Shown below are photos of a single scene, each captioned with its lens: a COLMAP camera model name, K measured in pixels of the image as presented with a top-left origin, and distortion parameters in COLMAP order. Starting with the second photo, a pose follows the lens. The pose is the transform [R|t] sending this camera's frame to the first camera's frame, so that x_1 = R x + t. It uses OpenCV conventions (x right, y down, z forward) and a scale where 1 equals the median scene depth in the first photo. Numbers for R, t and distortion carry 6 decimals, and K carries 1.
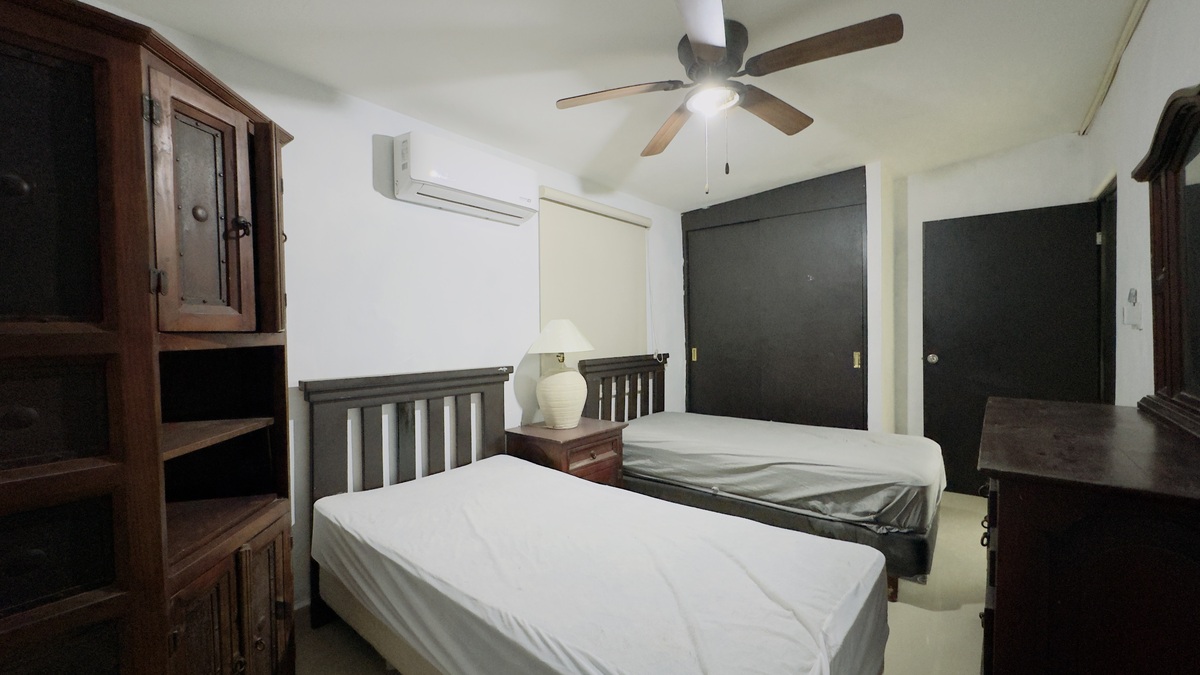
lens RADIAL K [[480.2, 0, 597.9], [0, 480.2, 339.0], [0, 0, 1]] dist [0.001966, -0.000470]
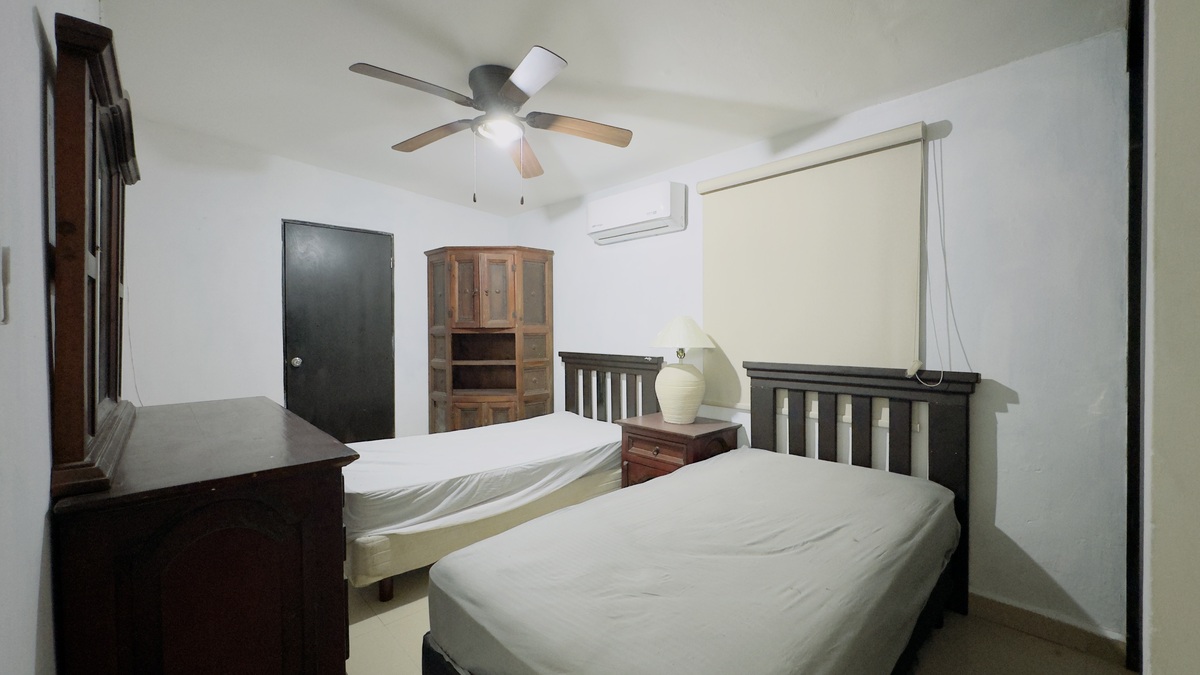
lens RADIAL K [[480.2, 0, 598.6], [0, 480.2, 331.9], [0, 0, 1]] dist [0.001966, -0.000470]
pose [[-0.122667, 0.029455, -0.992011, 0.834172], [0.002554, 0.999566, 0.029364, -0.033267], [0.992445, 0.001068, -0.122689, 0.836413]]
